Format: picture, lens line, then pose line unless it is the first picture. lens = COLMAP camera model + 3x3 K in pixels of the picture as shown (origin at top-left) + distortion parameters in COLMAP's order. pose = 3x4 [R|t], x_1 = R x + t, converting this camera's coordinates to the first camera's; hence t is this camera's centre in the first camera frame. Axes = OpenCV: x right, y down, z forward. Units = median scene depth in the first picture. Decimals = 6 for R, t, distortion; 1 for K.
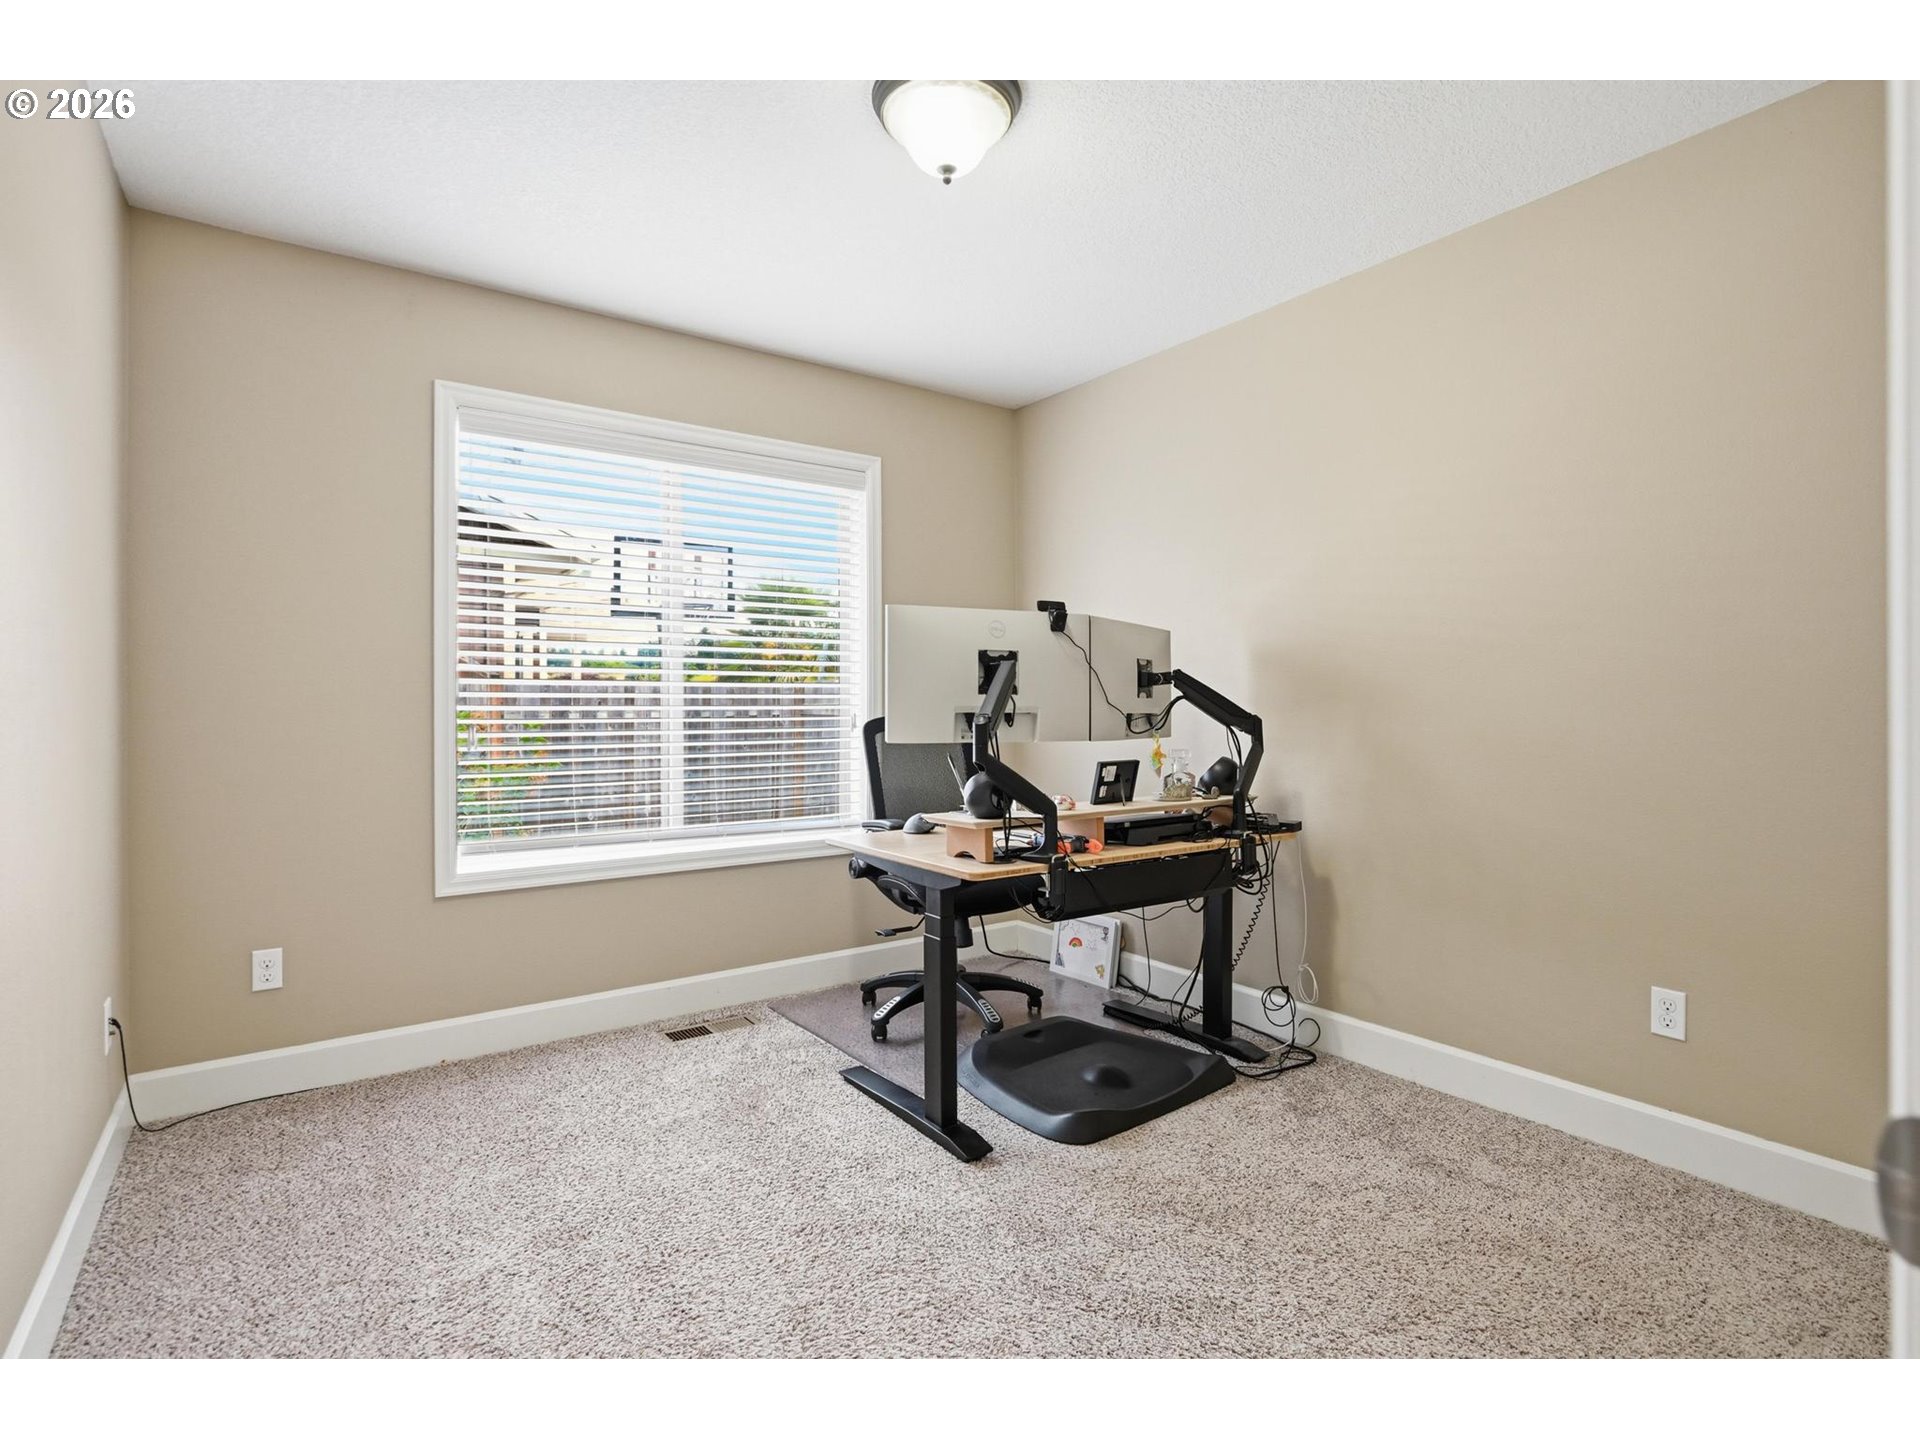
lens RADIAL K [[951.6, 0, 964.1], [0, 951.6, 705.2], [0, 0, 1]] dist [-0.006352, 0.001898]
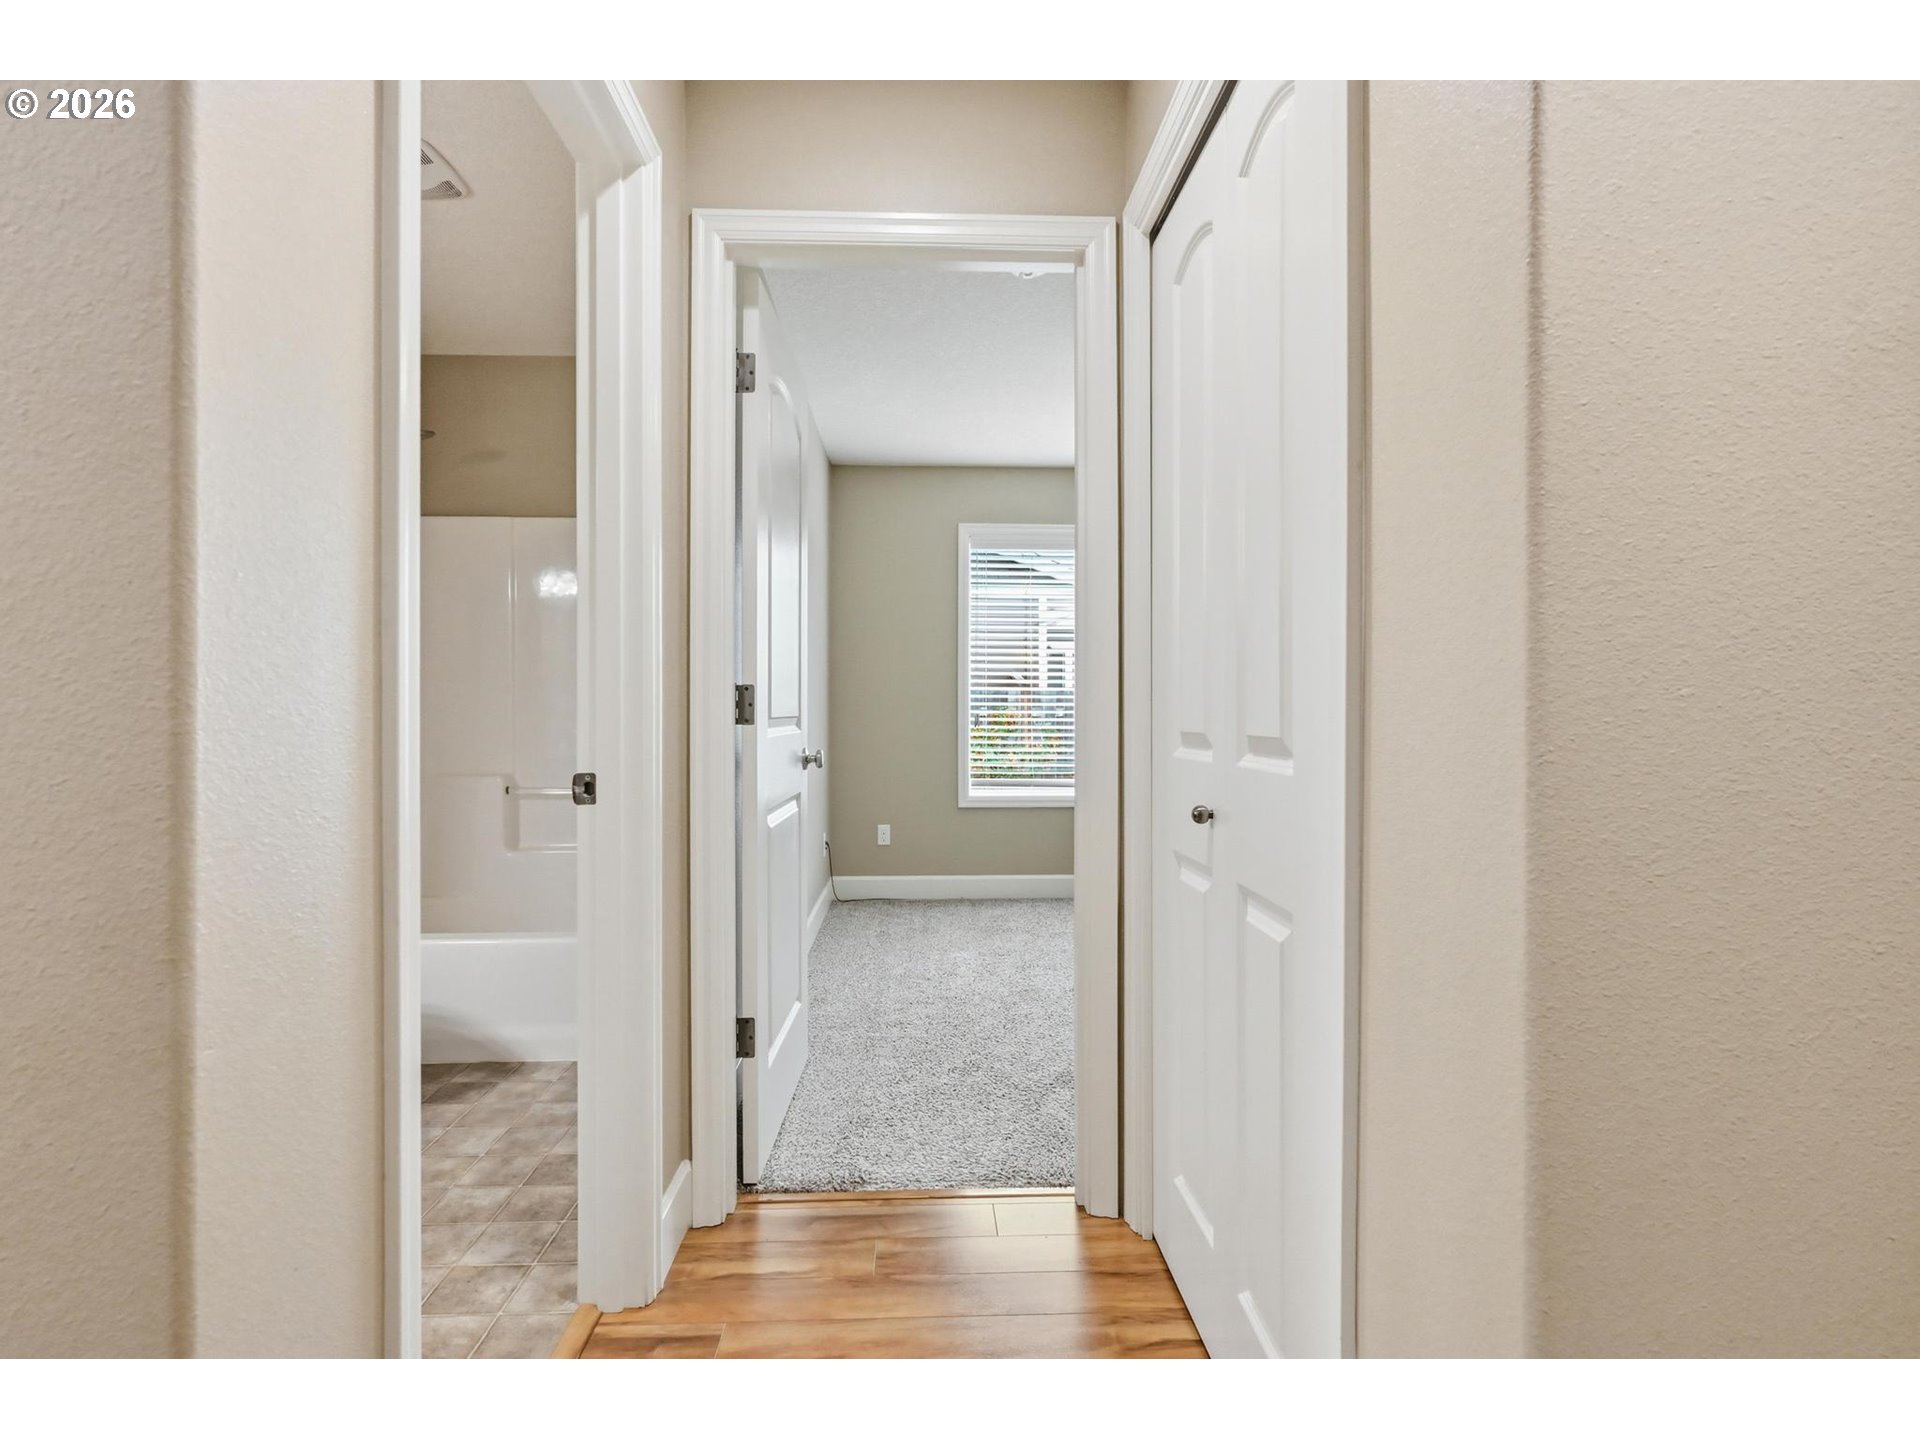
lens RADIAL K [[951.6, 0, 952.2], [0, 951.6, 705.5], [0, 0, 1]] dist [-0.006352, 0.001898]
pose [[0.836099, -0.001614, -0.548576, 0.465108], [0.001742, 0.999998, -0.000288, 0.006086], [0.548576, -0.000714, 0.836101, -0.570806]]
